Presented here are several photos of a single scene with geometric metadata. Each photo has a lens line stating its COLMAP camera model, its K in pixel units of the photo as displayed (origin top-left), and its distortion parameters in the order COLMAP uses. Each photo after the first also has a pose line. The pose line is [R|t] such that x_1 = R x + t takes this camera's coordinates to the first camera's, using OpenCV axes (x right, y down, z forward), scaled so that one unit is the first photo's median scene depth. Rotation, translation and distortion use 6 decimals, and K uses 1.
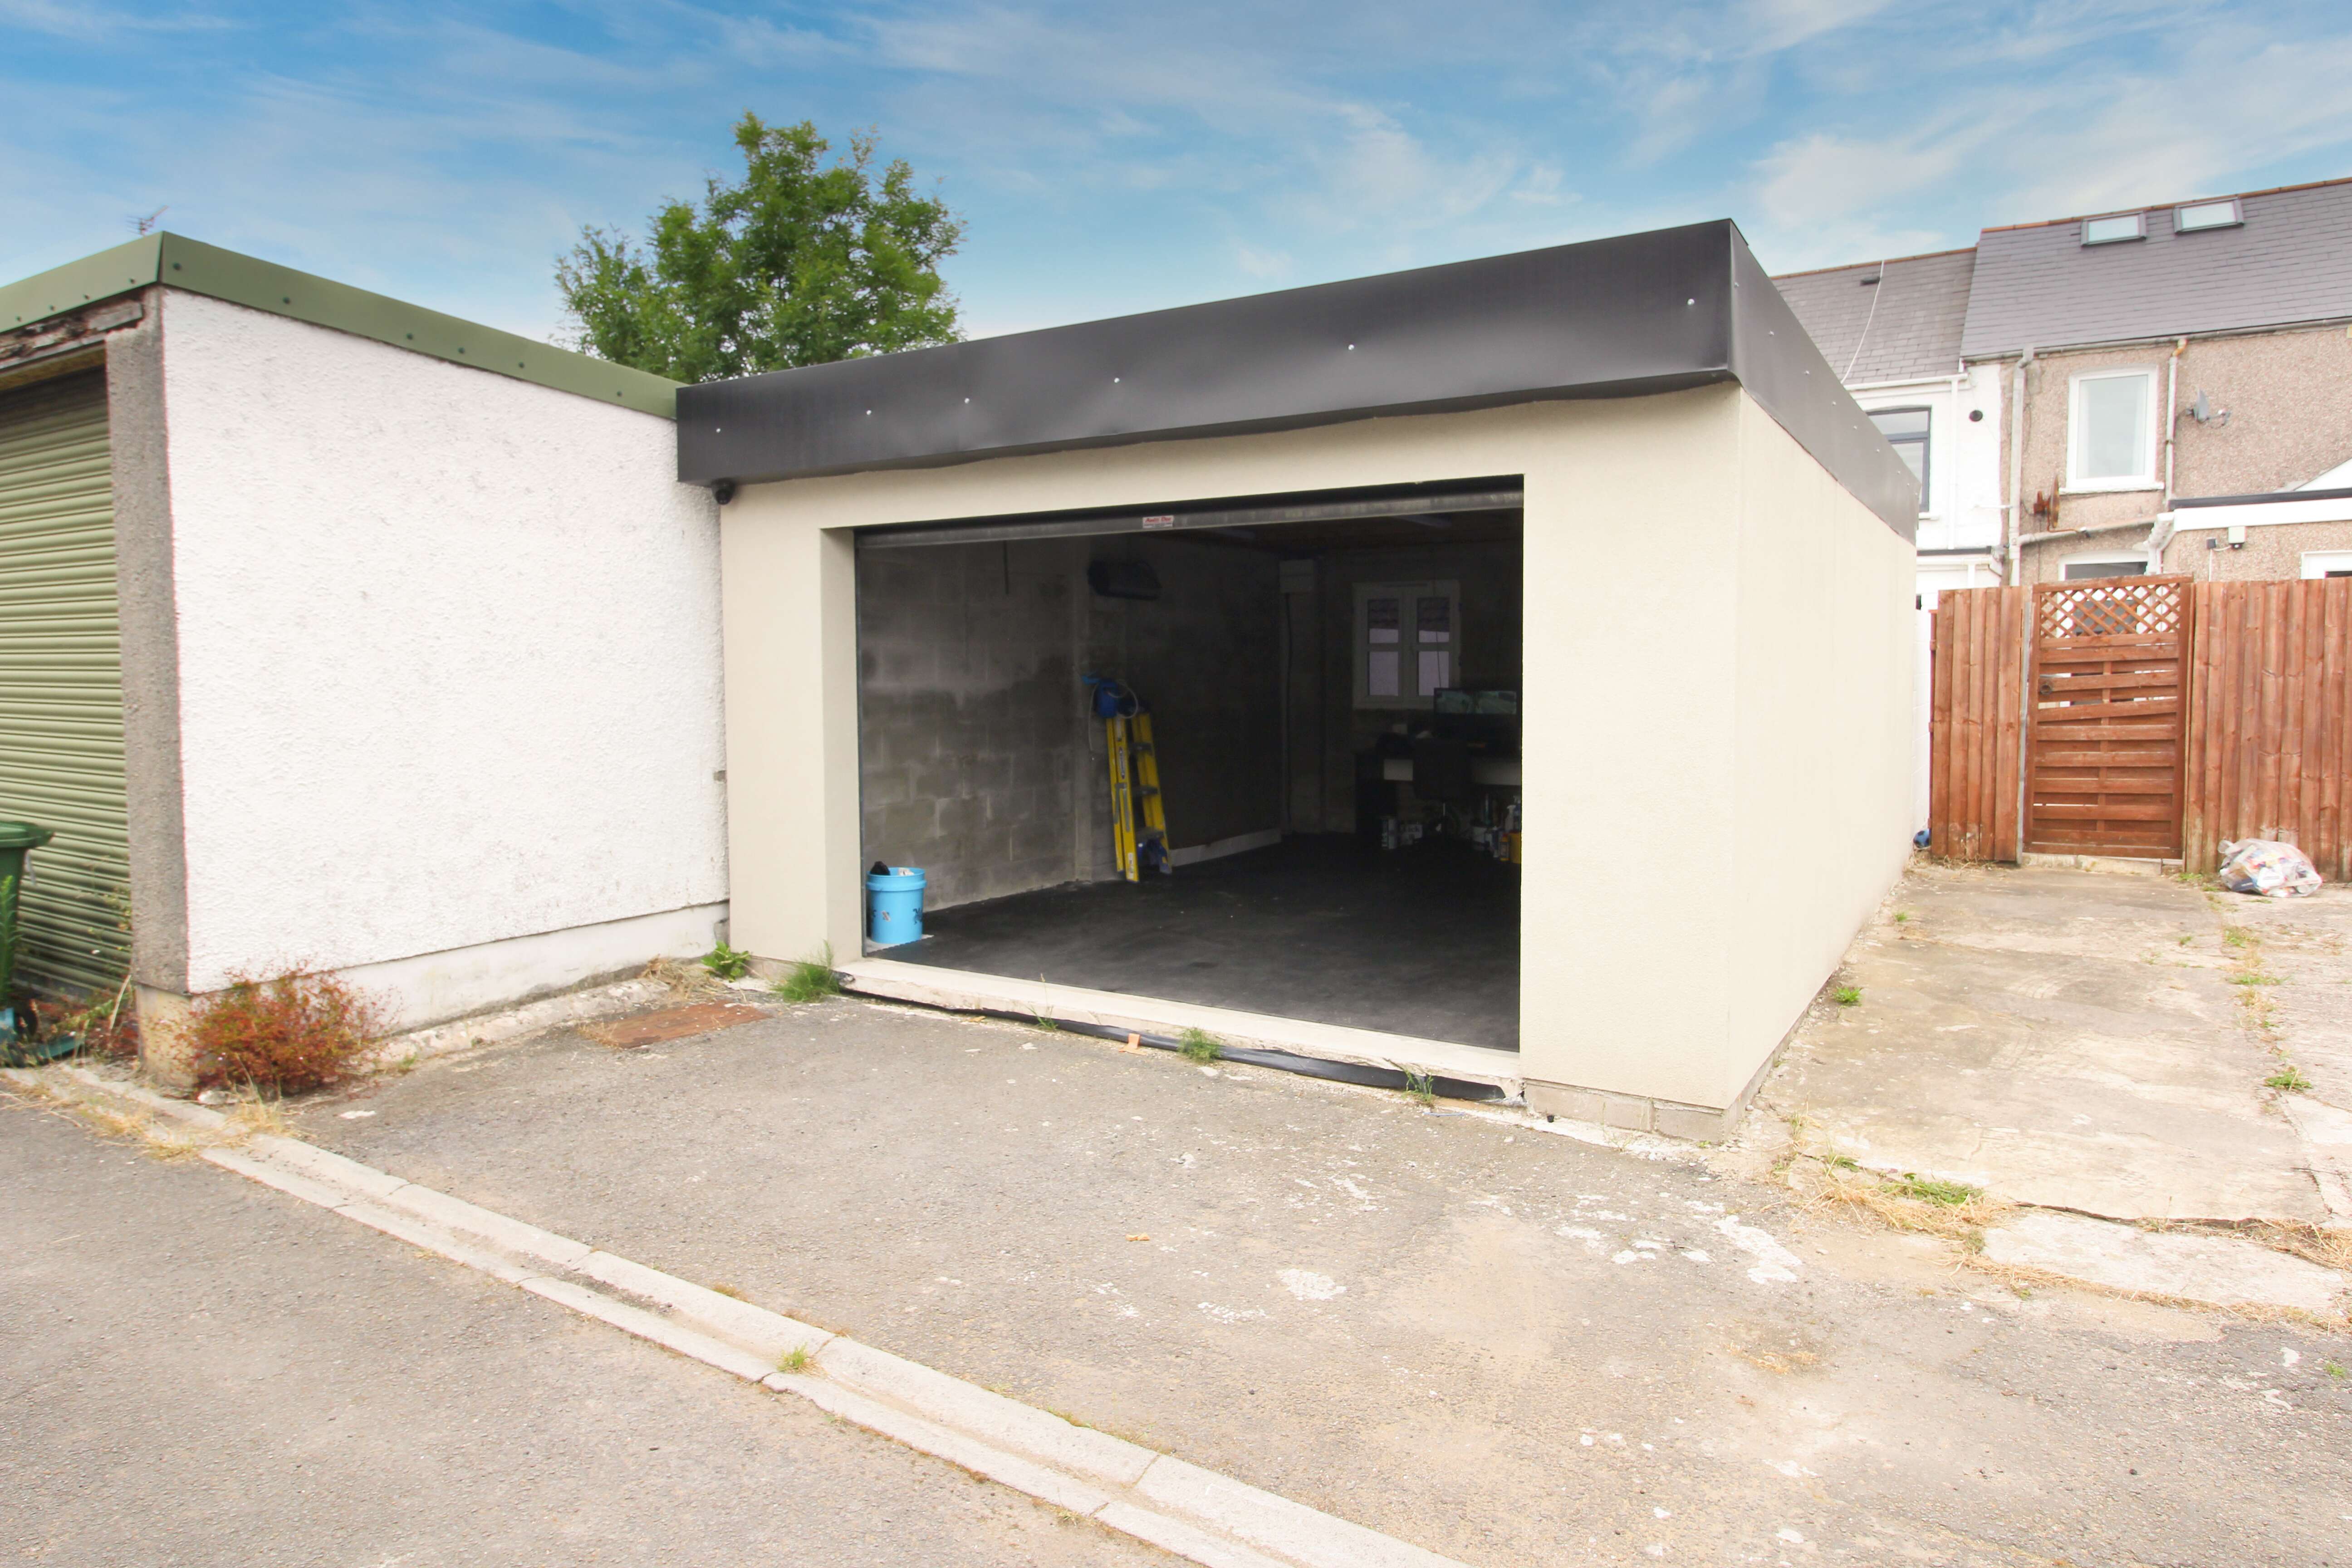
lens RADIAL K [[1556.8, 0, 1177.3], [0, 1556.8, 779.1], [0, 0, 1]] dist [-0.000734, -0.007928]
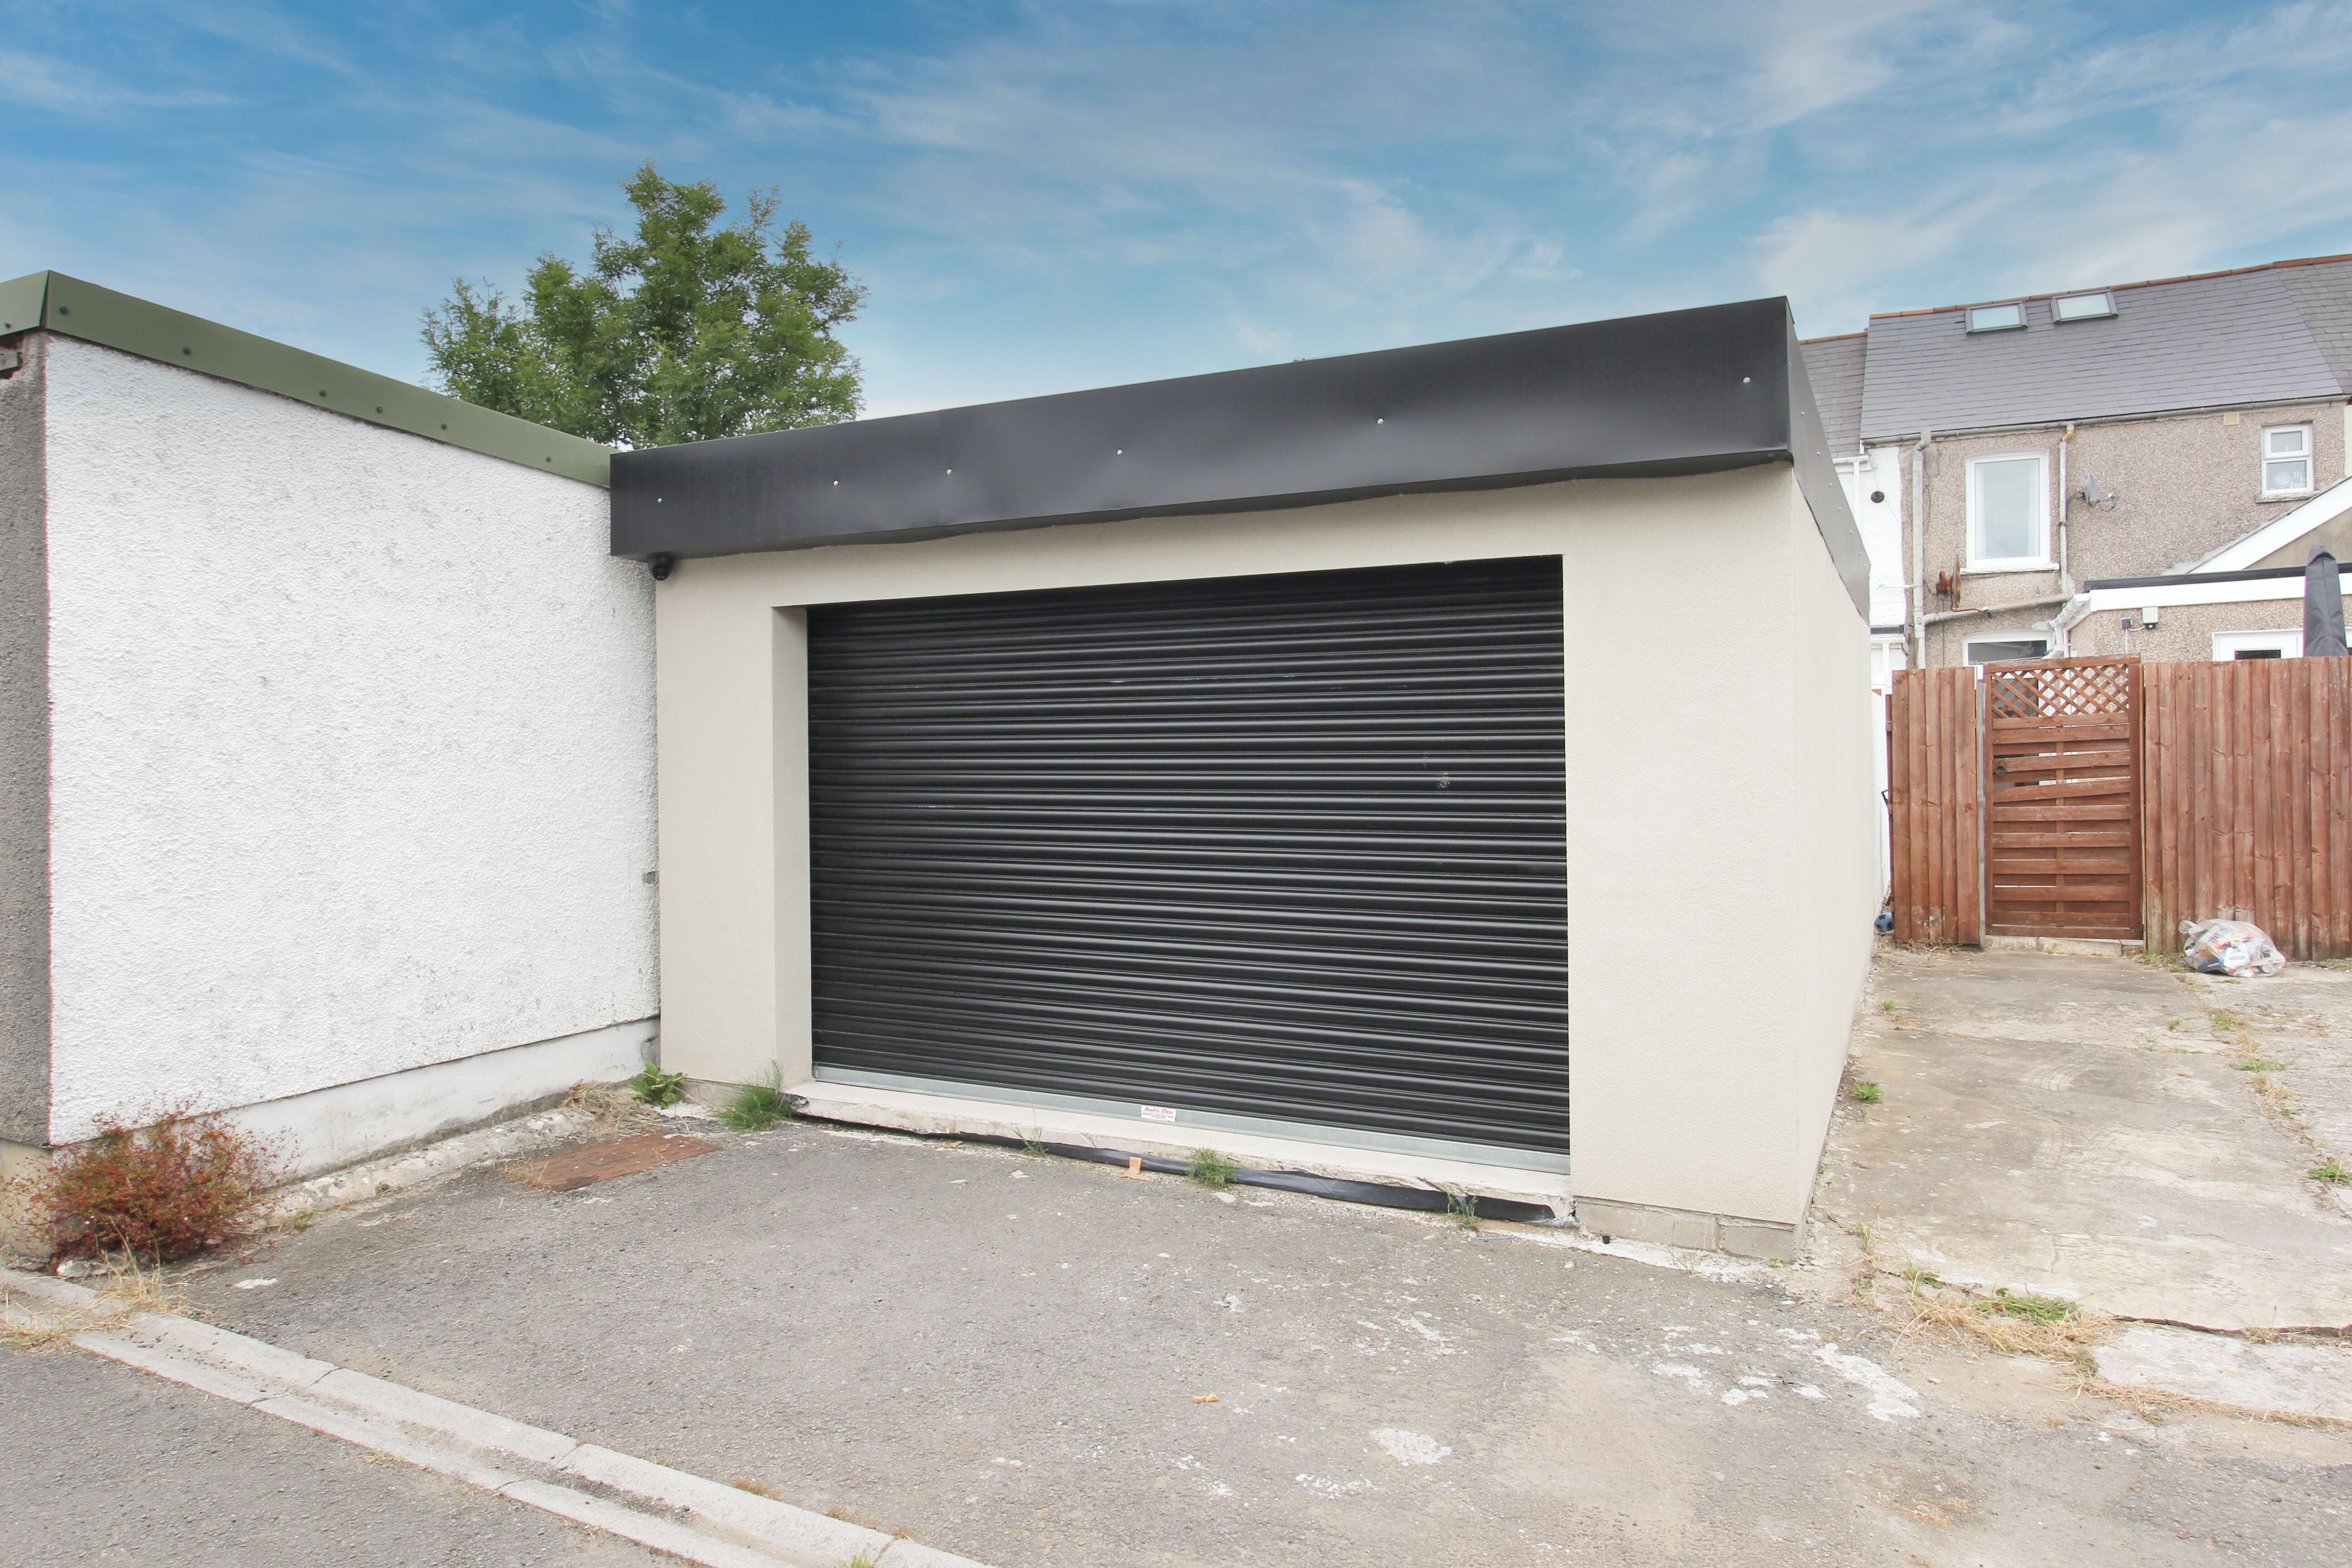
lens RADIAL K [[1607.6, 0, 1175.7], [0, 1607.6, 756.0], [0, 0, 1]] dist [0.000484, -0.008861]
pose [[0.995026, -0.005958, 0.099435, -0.099732], [0.012341, 0.997893, -0.063703, -0.011299], [-0.098846, 0.064614, 0.993003, 0.046571]]
